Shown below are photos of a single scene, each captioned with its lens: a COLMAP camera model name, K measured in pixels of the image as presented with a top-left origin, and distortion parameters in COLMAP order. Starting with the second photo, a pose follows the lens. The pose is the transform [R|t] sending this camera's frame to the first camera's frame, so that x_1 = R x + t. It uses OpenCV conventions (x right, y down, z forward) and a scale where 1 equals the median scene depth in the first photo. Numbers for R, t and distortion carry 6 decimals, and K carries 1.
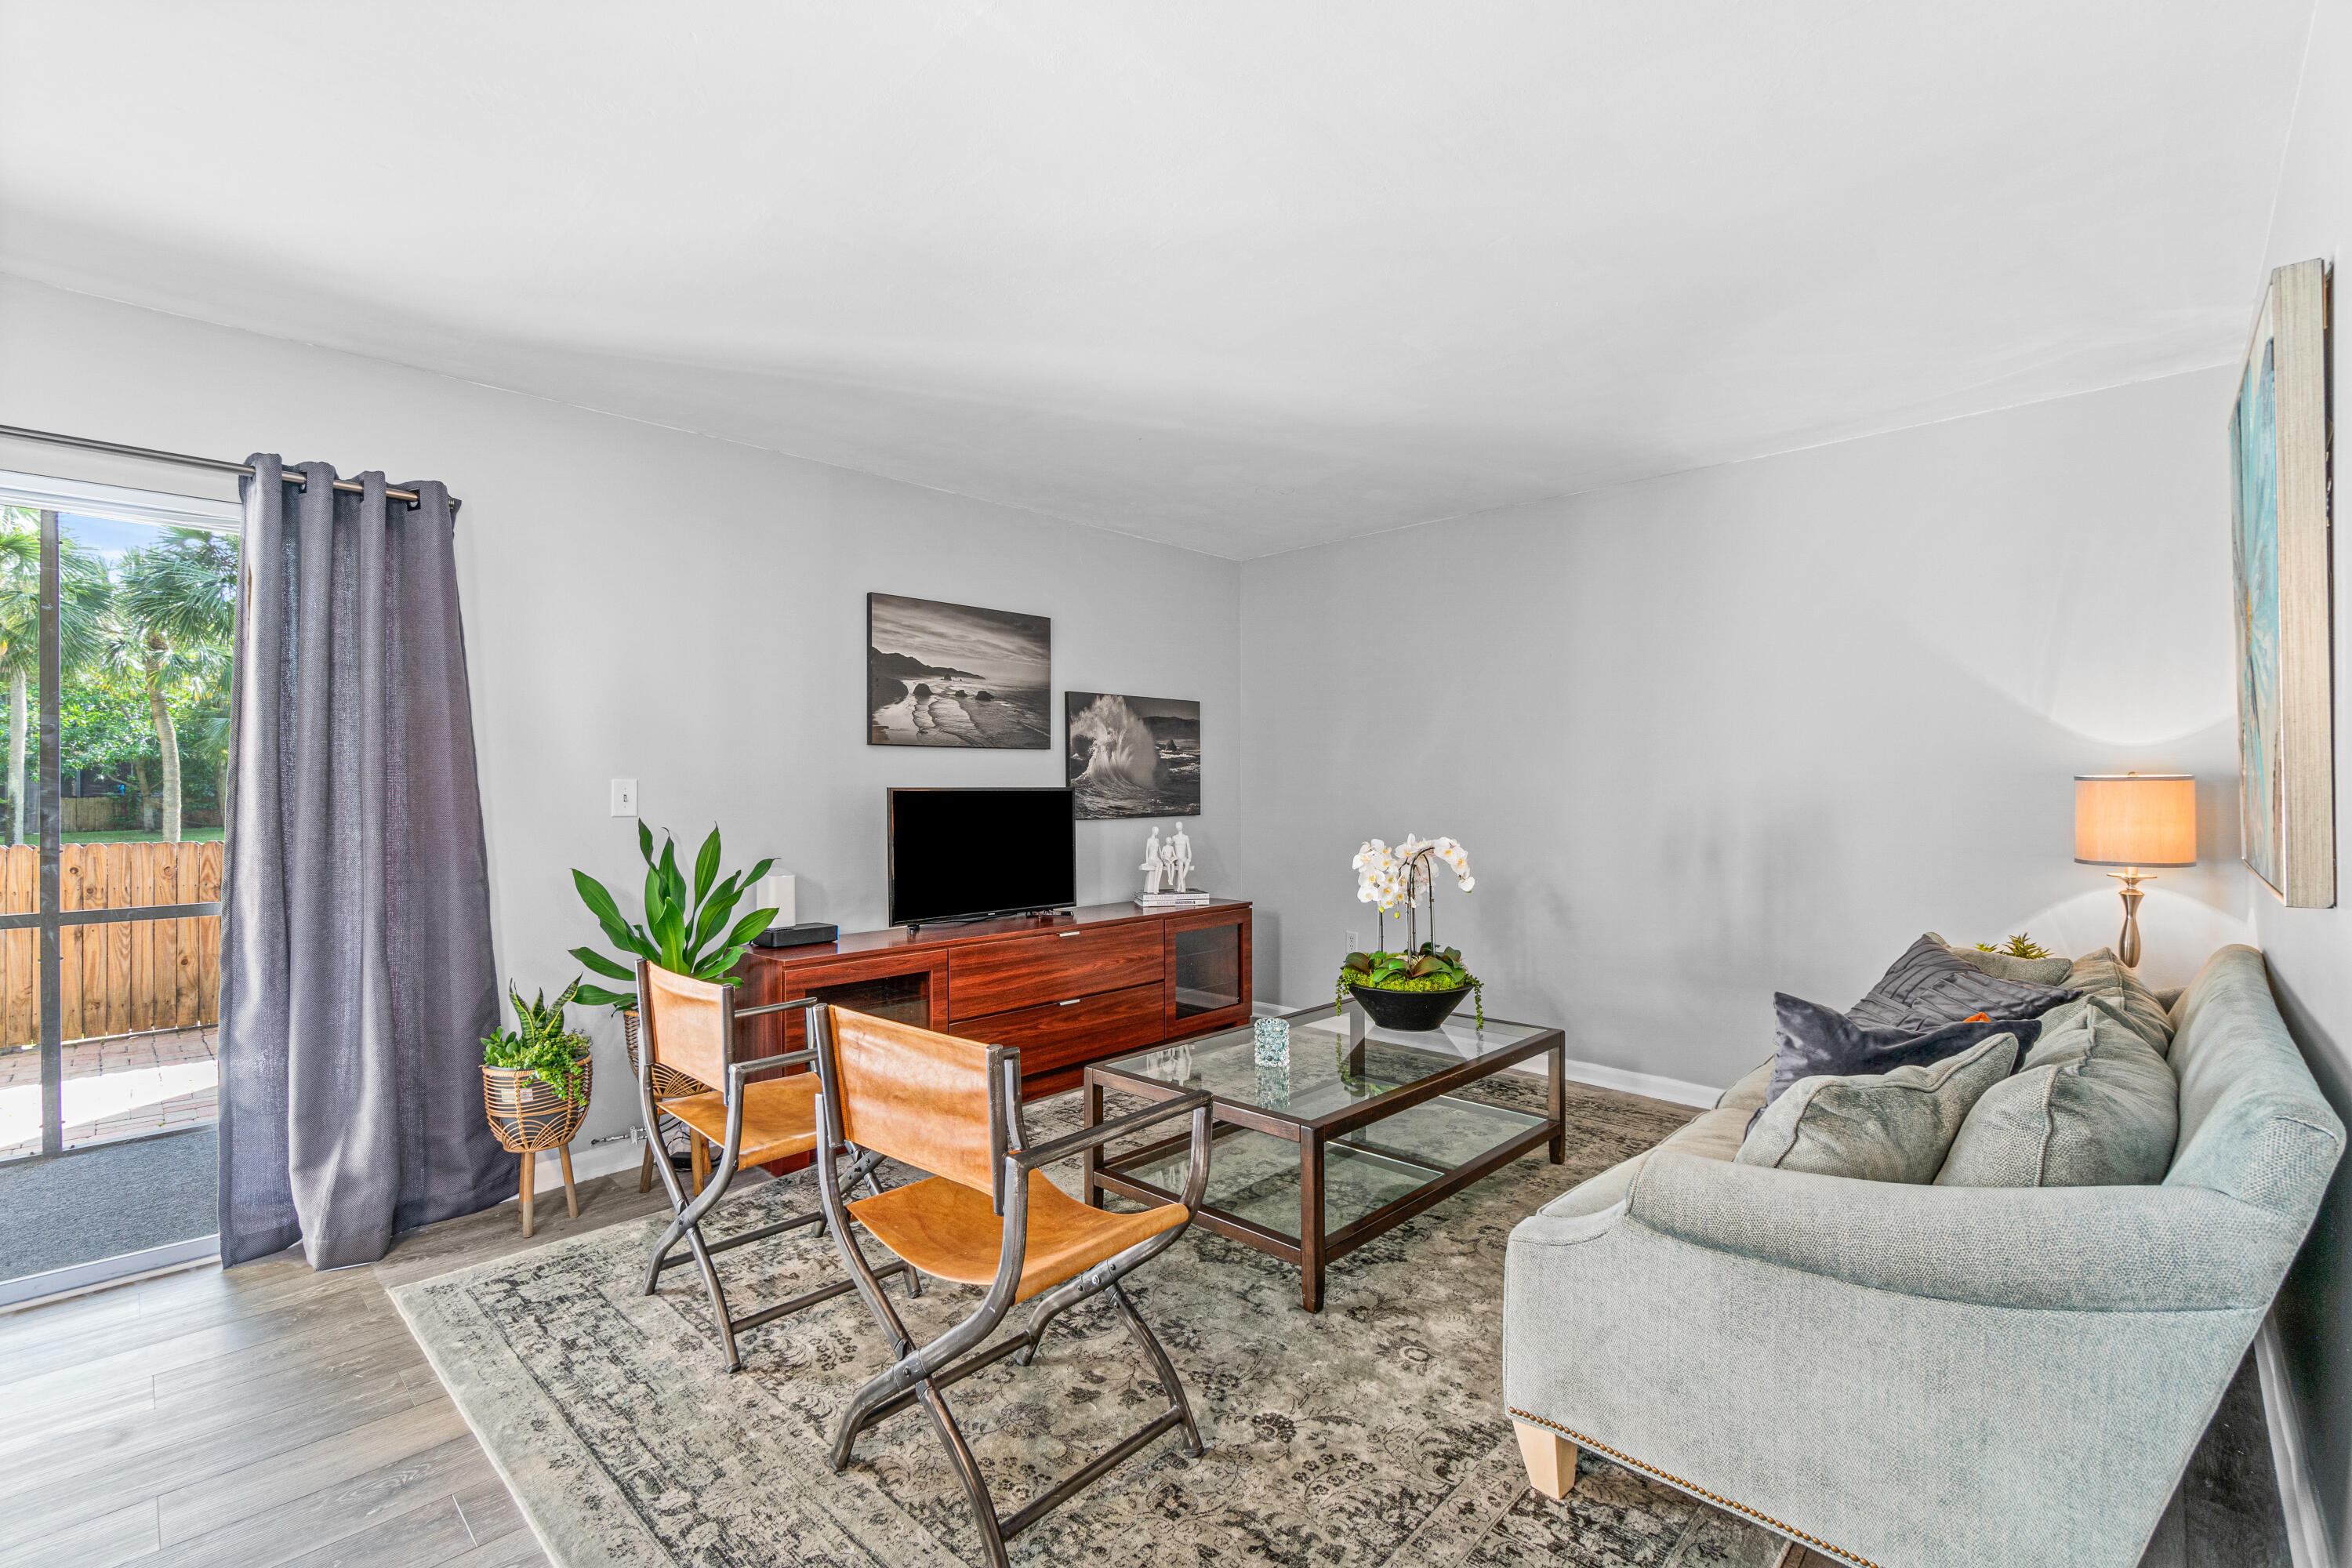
lens RADIAL K [[1029.7, 0, 1158.0], [0, 1029.7, 783.7], [0, 0, 1]] dist [-0.000083, 0.000040]
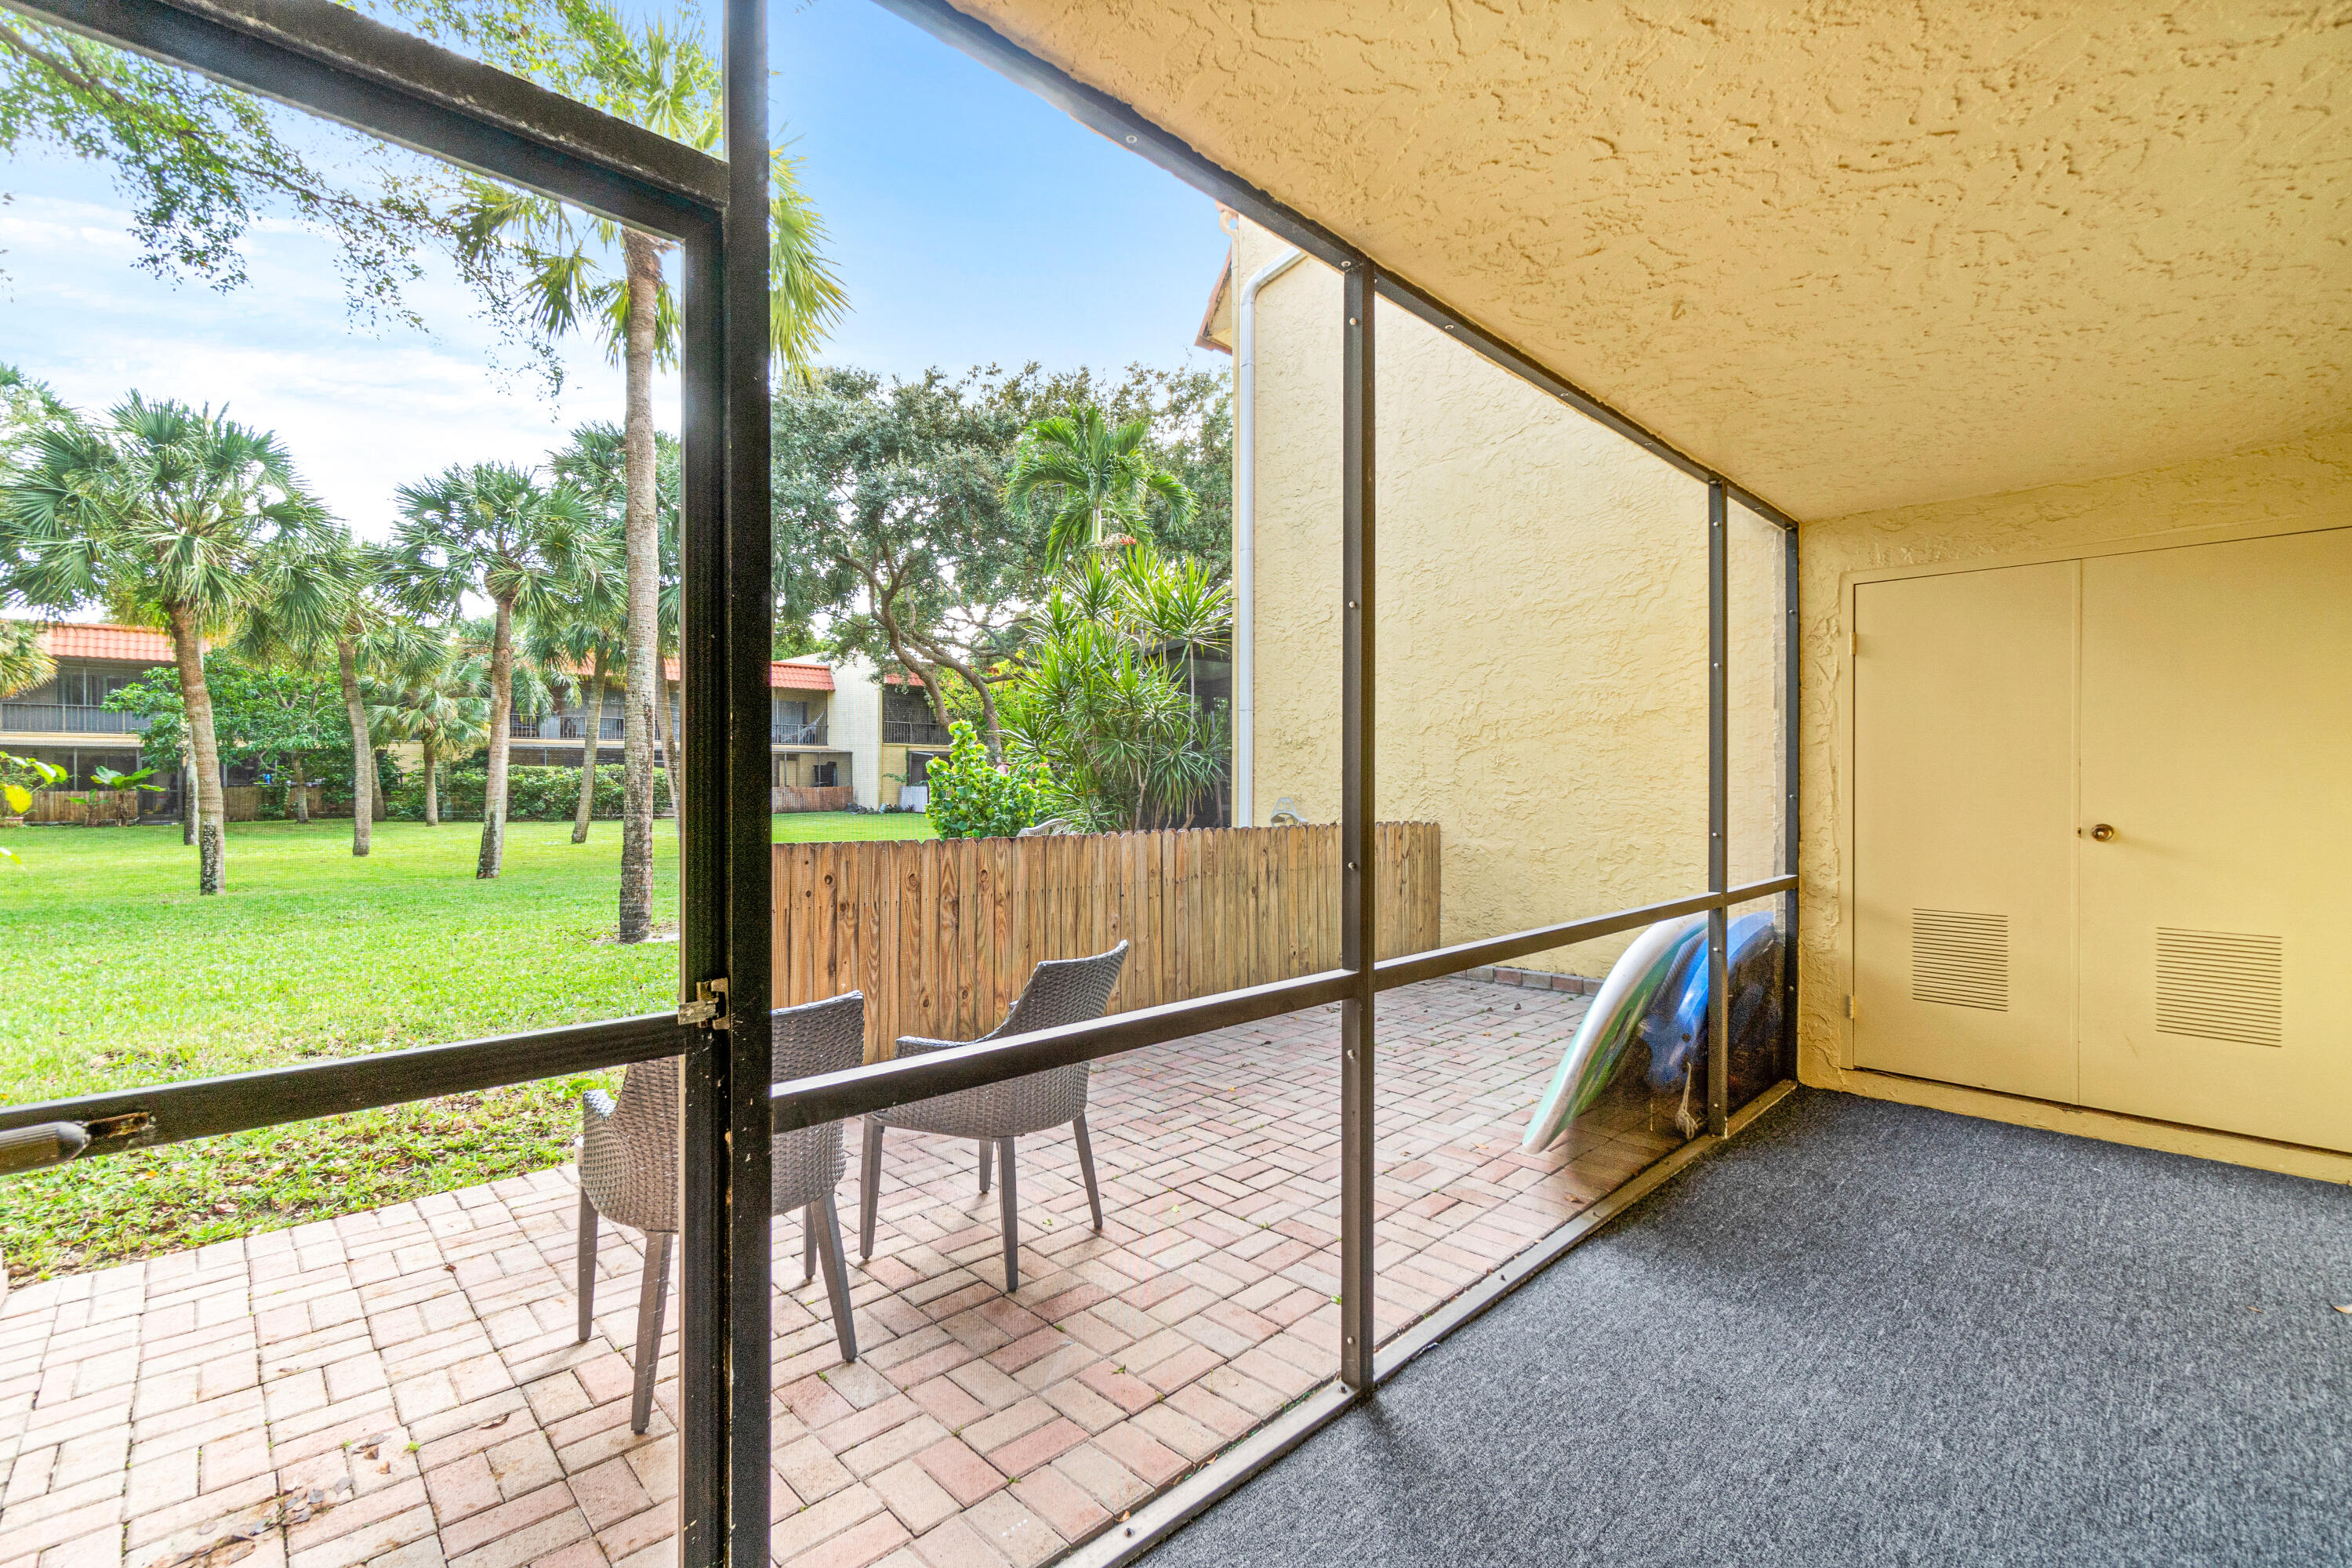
lens RADIAL K [[1029.7, 0, 1158.0], [0, 1029.7, 783.7], [0, 0, 1]] dist [-0.000083, 0.000040]
pose [[0.999610, 0.003961, -0.027641, -1.075091], [-0.003840, 0.999983, 0.004419, 0.017740], [0.027658, -0.004311, 0.999608, 0.383372]]
